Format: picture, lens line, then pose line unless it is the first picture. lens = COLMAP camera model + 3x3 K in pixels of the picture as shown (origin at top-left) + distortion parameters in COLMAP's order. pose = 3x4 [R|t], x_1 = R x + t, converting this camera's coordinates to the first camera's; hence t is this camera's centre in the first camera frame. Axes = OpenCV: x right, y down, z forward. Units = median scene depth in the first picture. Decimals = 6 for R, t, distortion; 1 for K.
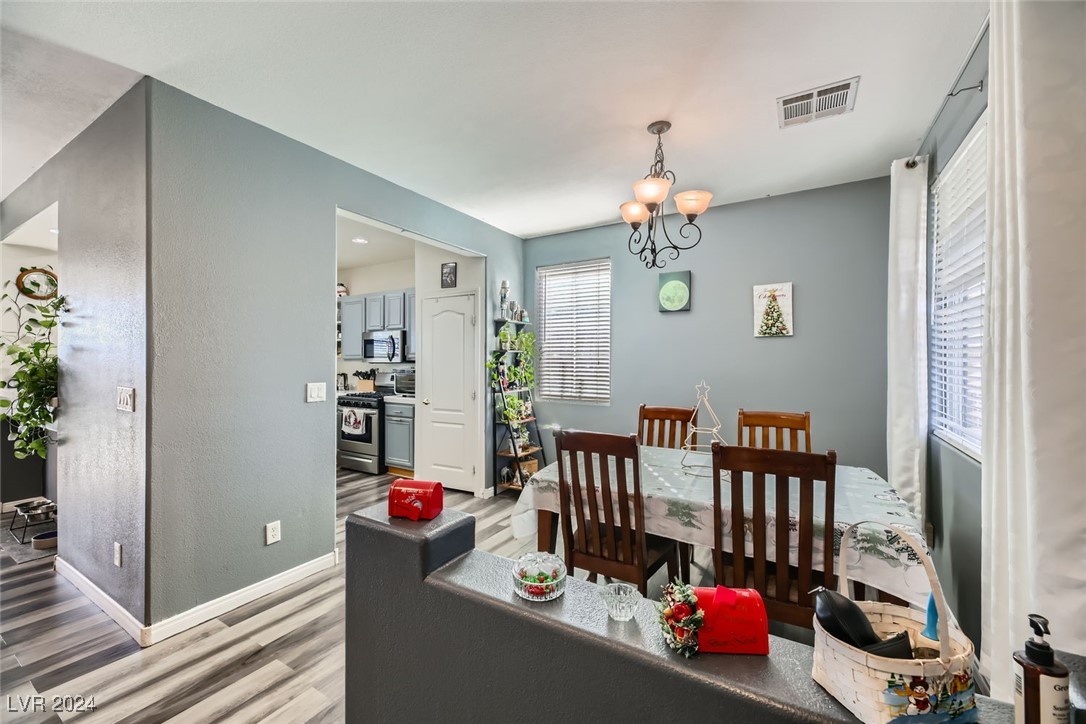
lens RADIAL K [[436.7, 0, 544.9], [0, 436.7, 355.9], [0, 0, 1]] dist [0.001279, -0.000173]
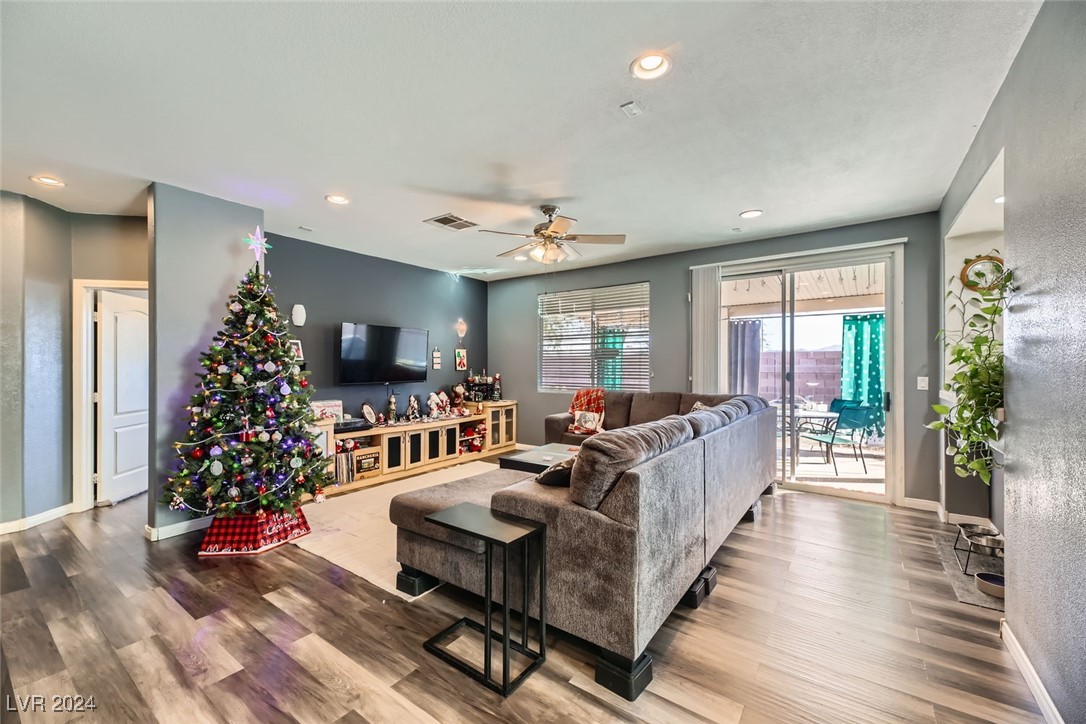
lens RADIAL K [[433.7, 0, 543.0], [0, 433.7, 362.0], [0, 0, 1]] dist [0.001450, -0.000146]
pose [[-0.086557, -0.001260, -0.996246, -0.302451], [0.001153, 0.999998, -0.001365, 0.015287], [0.996246, -0.001267, -0.086555, 0.275997]]
